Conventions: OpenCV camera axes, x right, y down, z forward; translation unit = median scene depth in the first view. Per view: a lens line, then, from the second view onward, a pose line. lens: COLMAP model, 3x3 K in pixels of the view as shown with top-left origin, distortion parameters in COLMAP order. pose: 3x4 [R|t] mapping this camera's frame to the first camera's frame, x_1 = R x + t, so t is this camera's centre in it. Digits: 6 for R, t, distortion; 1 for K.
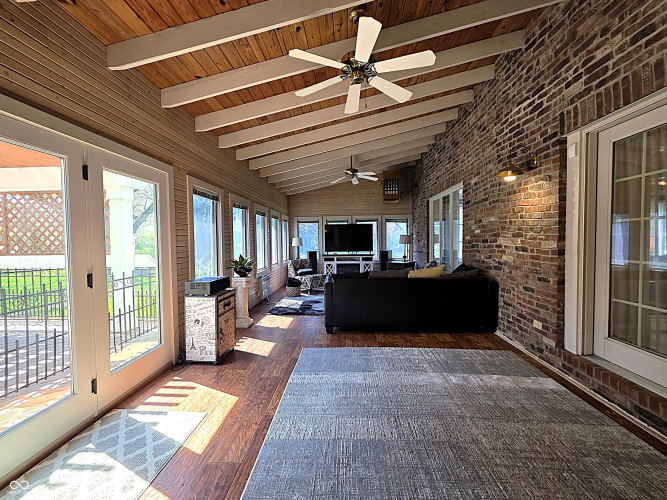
lens RADIAL K [[268.5, 0, 333.5], [0, 268.5, 250.0], [0, 0, 1]] dist [0.001988, 0.000069]
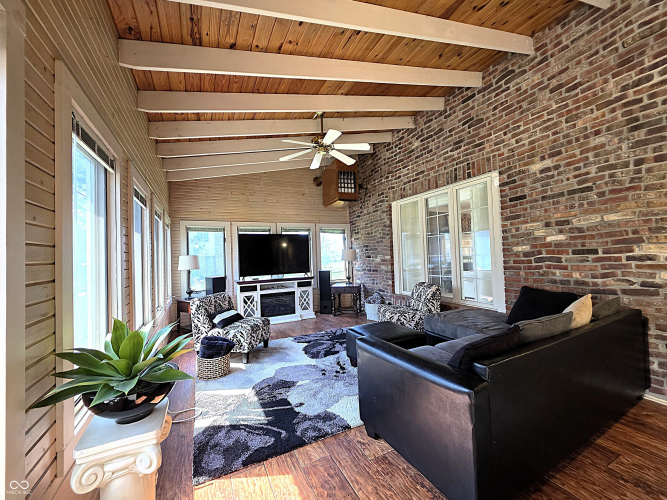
lens RADIAL K [[268.5, 0, 333.5], [0, 268.5, 250.0], [0, 0, 1]] dist [0.001988, 0.000069]
pose [[0.875981, -0.006903, 0.482297, -0.143412], [0.039839, 0.997517, -0.058080, -0.011246], [-0.480698, 0.070091, 0.874080, 0.341928]]
